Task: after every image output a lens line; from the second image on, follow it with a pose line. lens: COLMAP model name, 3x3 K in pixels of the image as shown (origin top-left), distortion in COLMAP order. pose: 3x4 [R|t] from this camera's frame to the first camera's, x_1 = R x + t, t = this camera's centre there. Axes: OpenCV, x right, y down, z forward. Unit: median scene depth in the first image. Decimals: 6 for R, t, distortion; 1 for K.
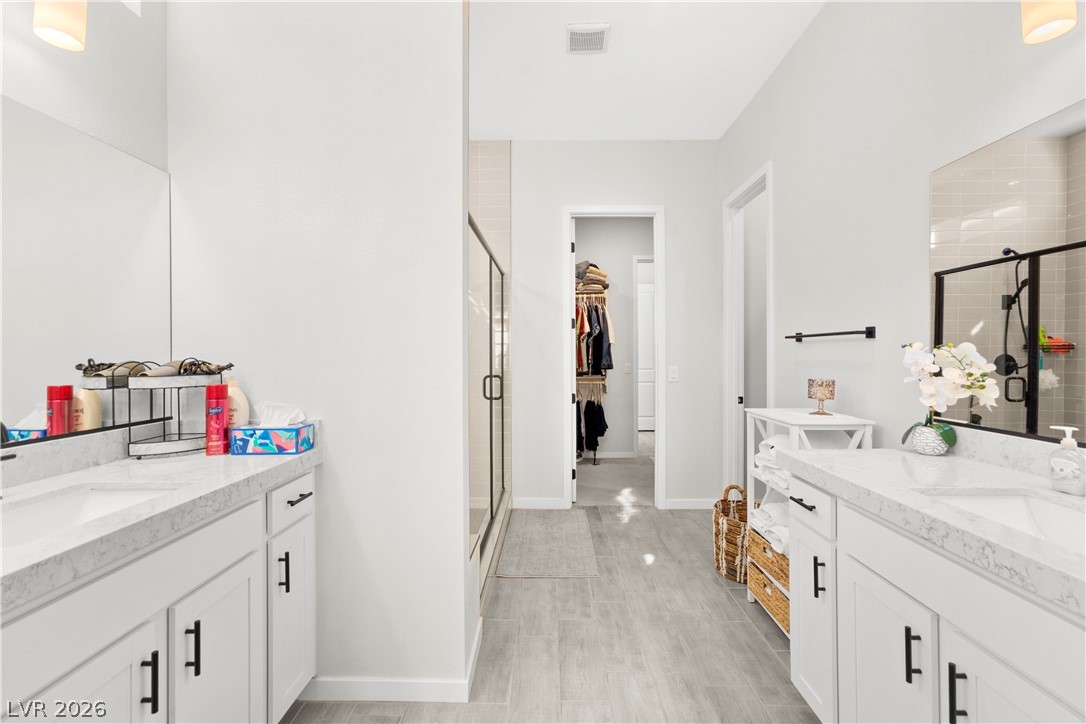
lens RADIAL K [[482.9, 0, 541.8], [0, 482.9, 354.1], [0, 0, 1]] dist [-0.016483, 0.012451]
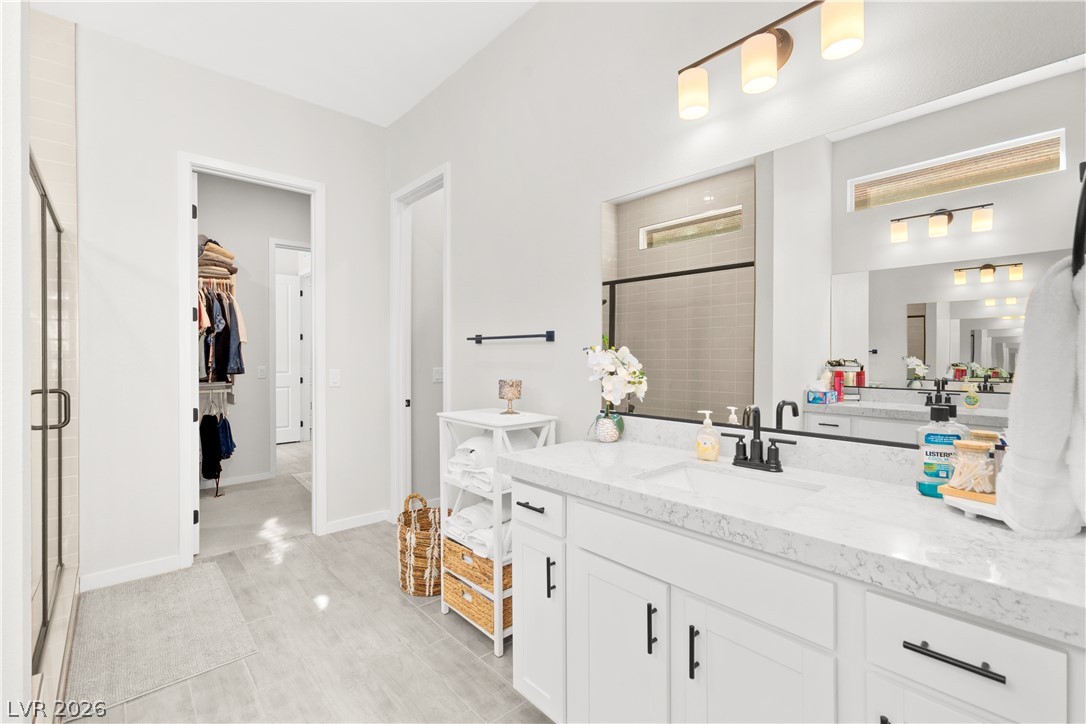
lens RADIAL K [[482.9, 0, 544.8], [0, 482.9, 354.7], [0, 0, 1]] dist [-0.016483, 0.012451]
pose [[0.732167, 0.001172, 0.681125, -0.060058], [-0.000701, 0.999999, -0.000967, -0.001149], [-0.681125, 0.000231, 0.732167, 0.129568]]
